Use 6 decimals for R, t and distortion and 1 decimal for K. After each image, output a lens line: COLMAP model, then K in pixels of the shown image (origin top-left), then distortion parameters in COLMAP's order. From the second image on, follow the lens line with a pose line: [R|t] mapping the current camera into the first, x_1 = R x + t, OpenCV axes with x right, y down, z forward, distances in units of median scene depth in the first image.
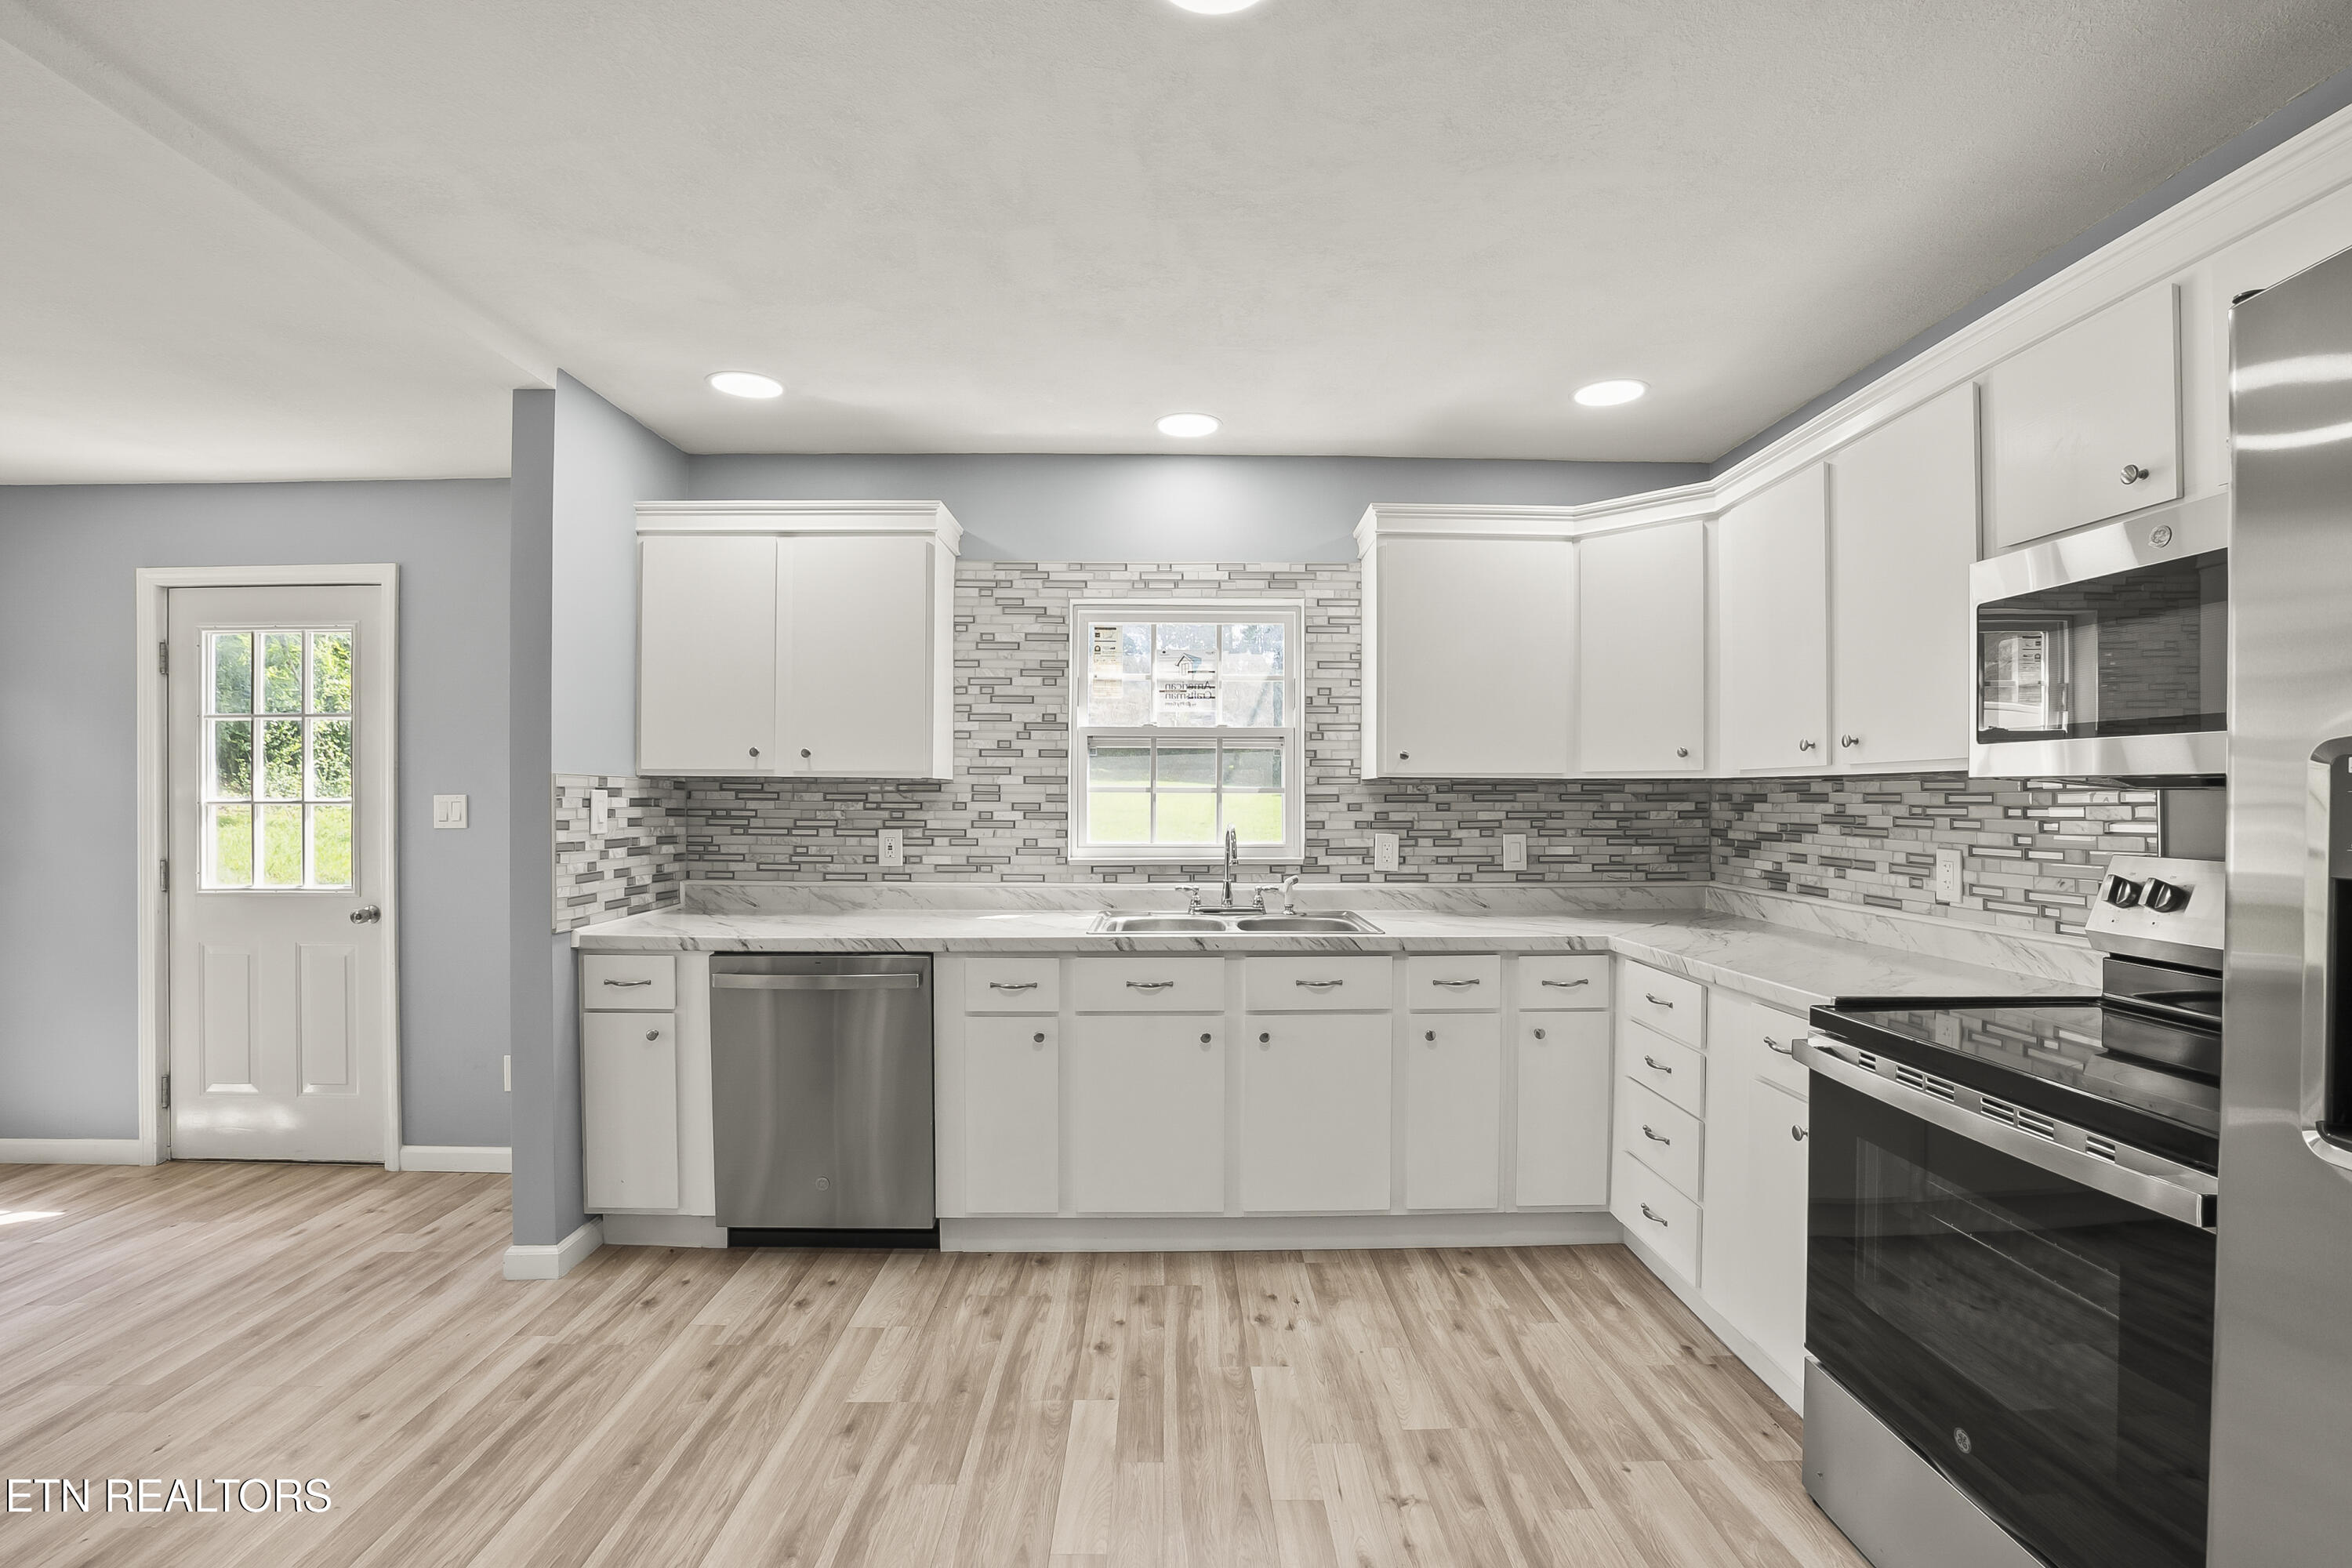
lens RADIAL K [[1017.6, 0, 1181.8], [0, 1017.6, 797.6], [0, 0, 1]] dist [-0.024457, 0.000103]
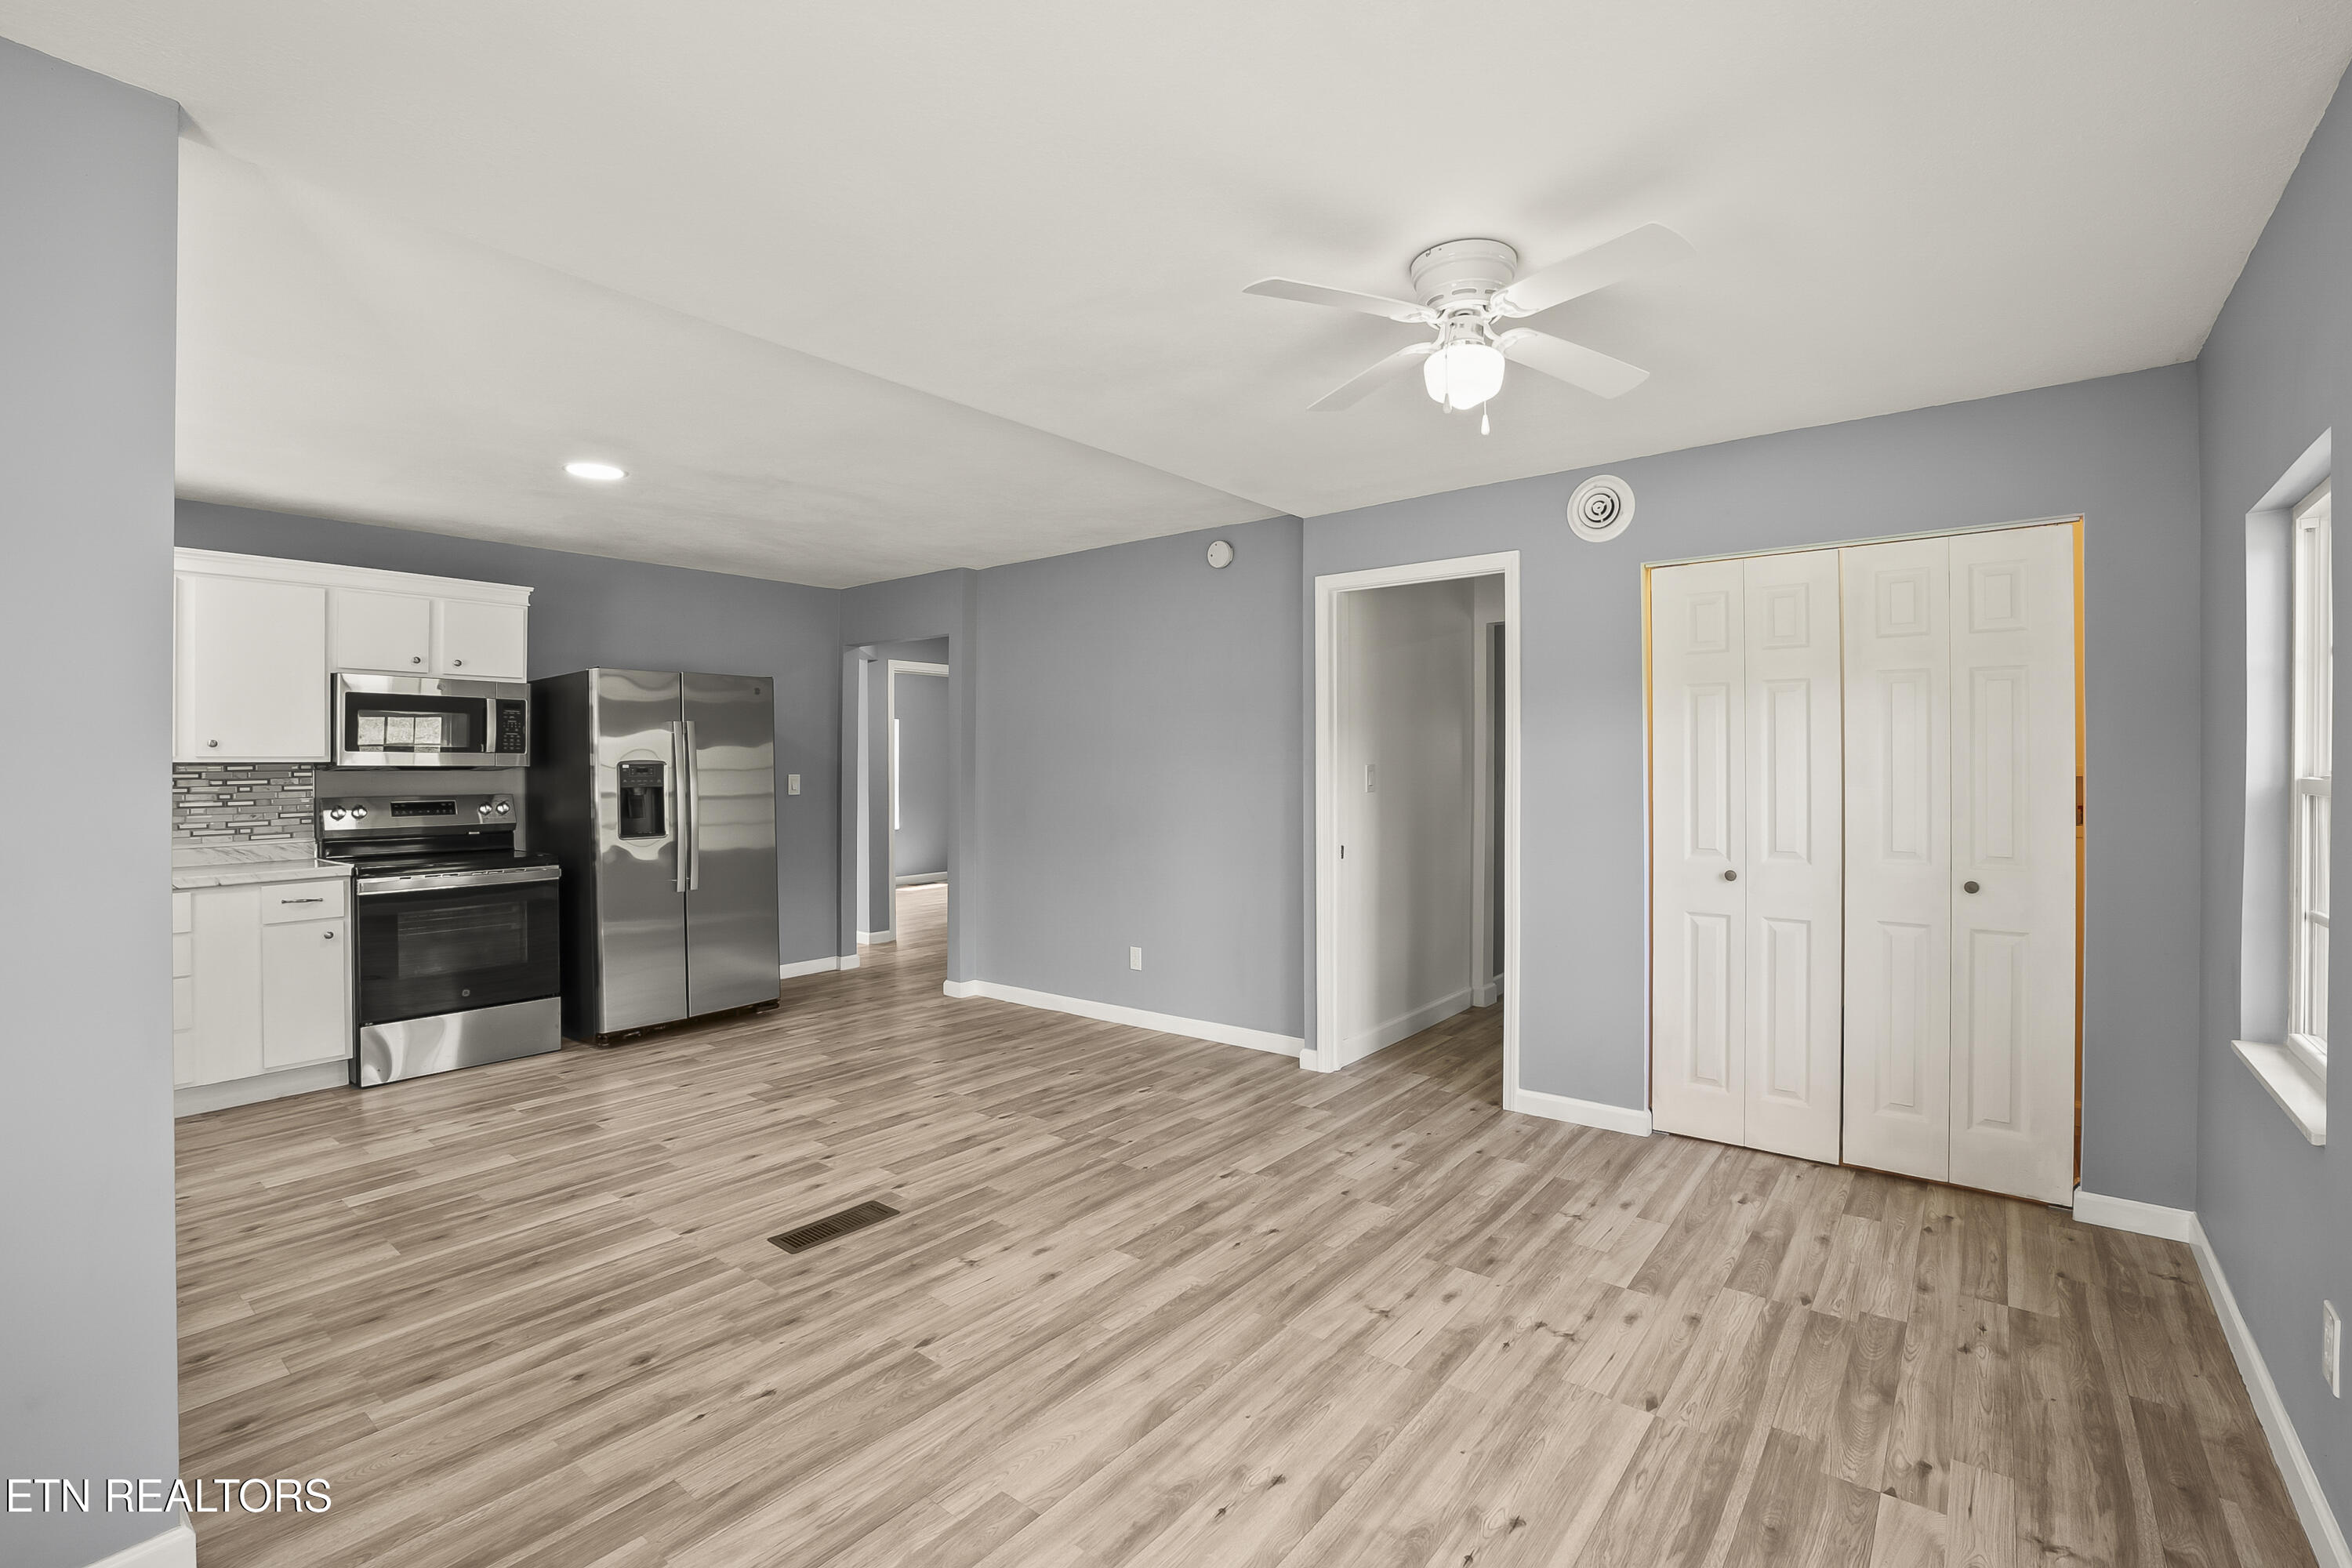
lens RADIAL K [[1017.6, 0, 1181.8], [0, 1017.6, 797.6], [0, 0, 1]] dist [-0.024457, 0.000103]
pose [[-0.772334, -0.009055, 0.635152, -1.888110], [0.010641, 0.999574, 0.027190, 0.011441], [-0.635127, 0.027758, -0.771909, 1.341999]]
